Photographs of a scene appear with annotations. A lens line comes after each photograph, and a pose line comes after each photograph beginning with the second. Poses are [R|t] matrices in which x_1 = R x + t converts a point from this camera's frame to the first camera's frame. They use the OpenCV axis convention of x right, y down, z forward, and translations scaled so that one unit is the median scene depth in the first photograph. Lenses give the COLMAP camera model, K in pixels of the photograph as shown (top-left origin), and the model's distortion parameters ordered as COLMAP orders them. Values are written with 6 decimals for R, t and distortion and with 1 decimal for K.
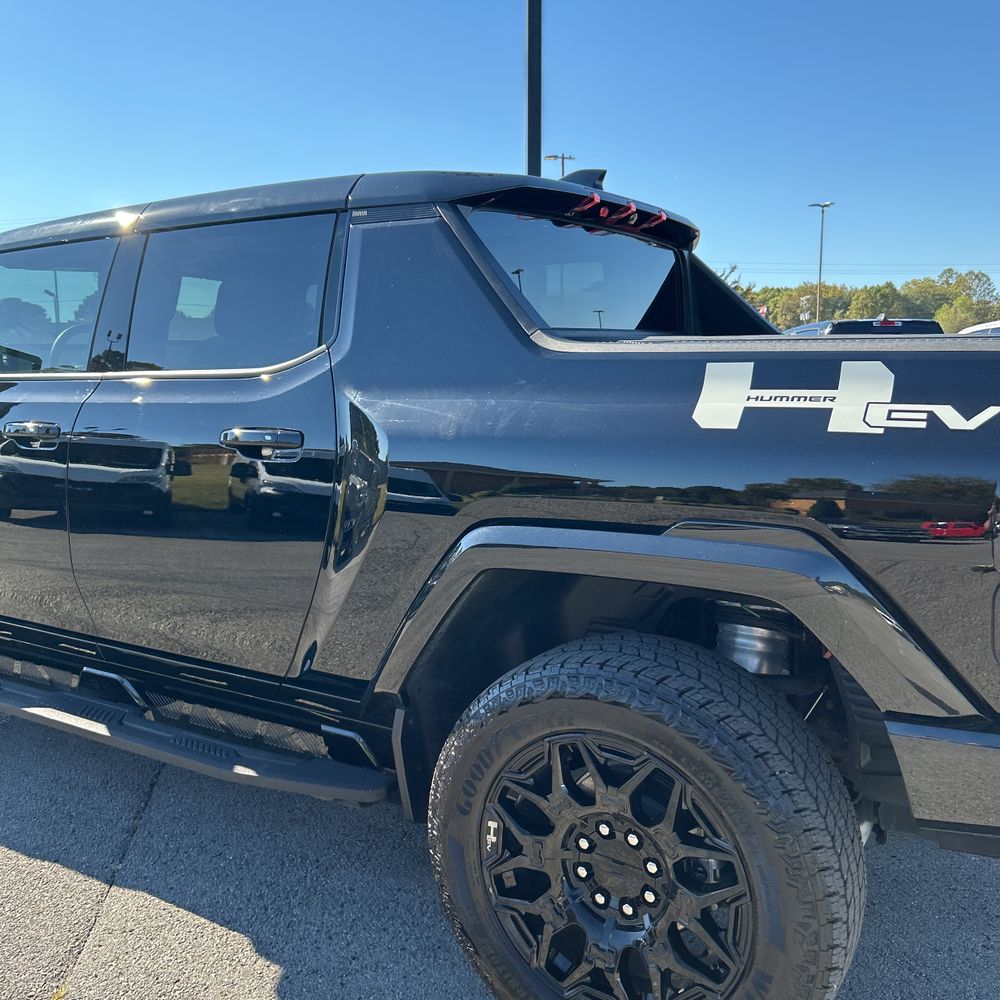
lens RADIAL K [[979.2, 0, 477.9], [0, 979.2, 488.8], [0, 0, 1]] dist [0.001529, 0.005560]
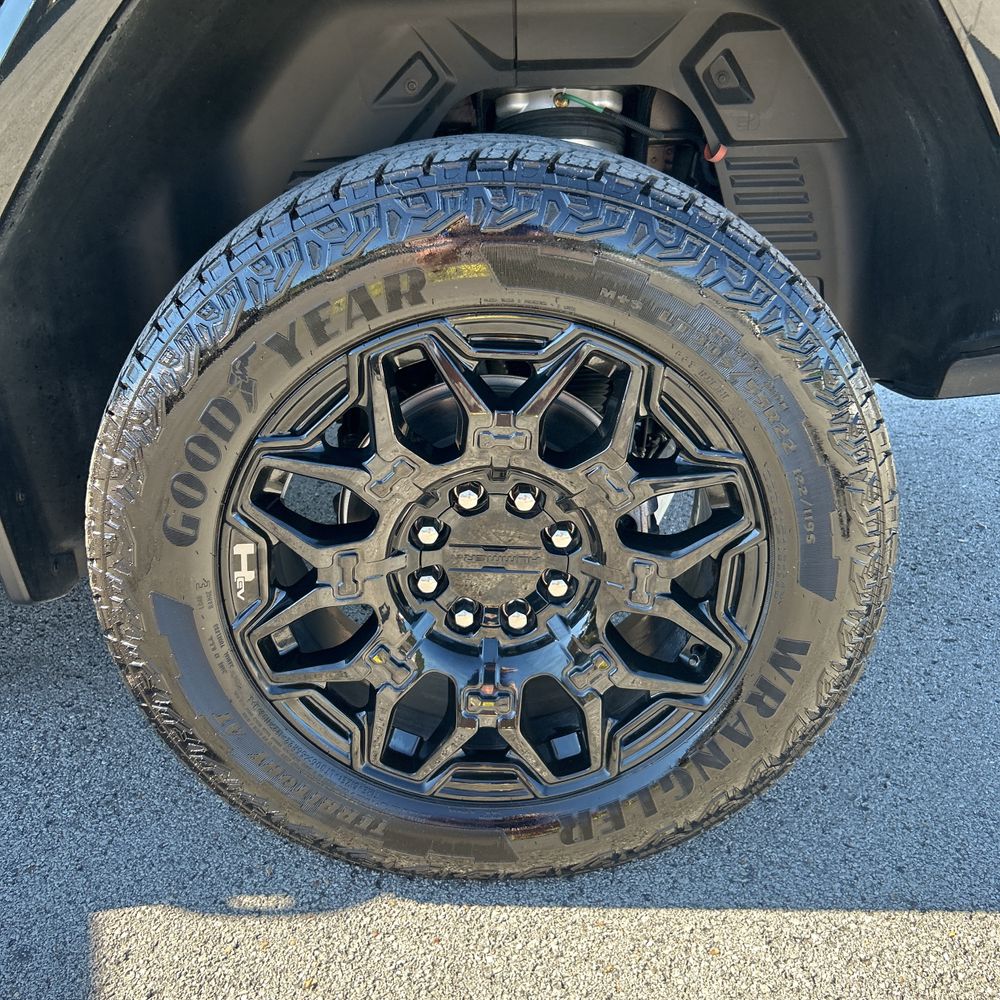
lens RADIAL K [[1023.1, 0, 500.0], [0, 1023.1, 500.0], [0, 0, 1]] dist [0.054681, 0.006698]
pose [[0.820059, -0.224407, 0.526446, -0.154289], [0.075694, 0.954362, 0.288902, 0.180968], [-0.567251, -0.197067, 0.799619, 0.522422]]
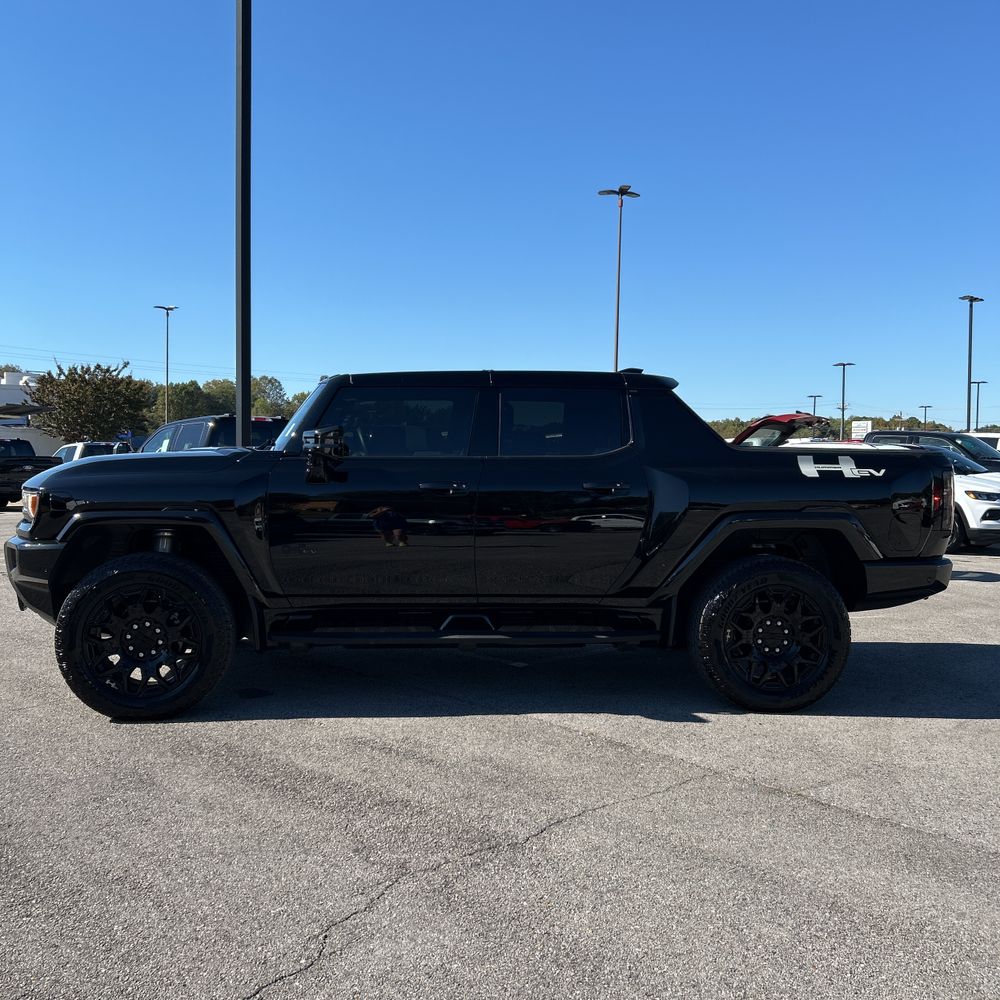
lens RADIAL K [[979.2, 0, 477.9], [0, 979.2, 488.8], [0, 0, 1]] dist [0.001529, 0.005560]
pose [[0.777016, -0.001817, 0.629478, -2.203123], [0.060685, 0.995554, -0.072035, 0.118828], [-0.626549, 0.094173, 0.773672, -0.647027]]
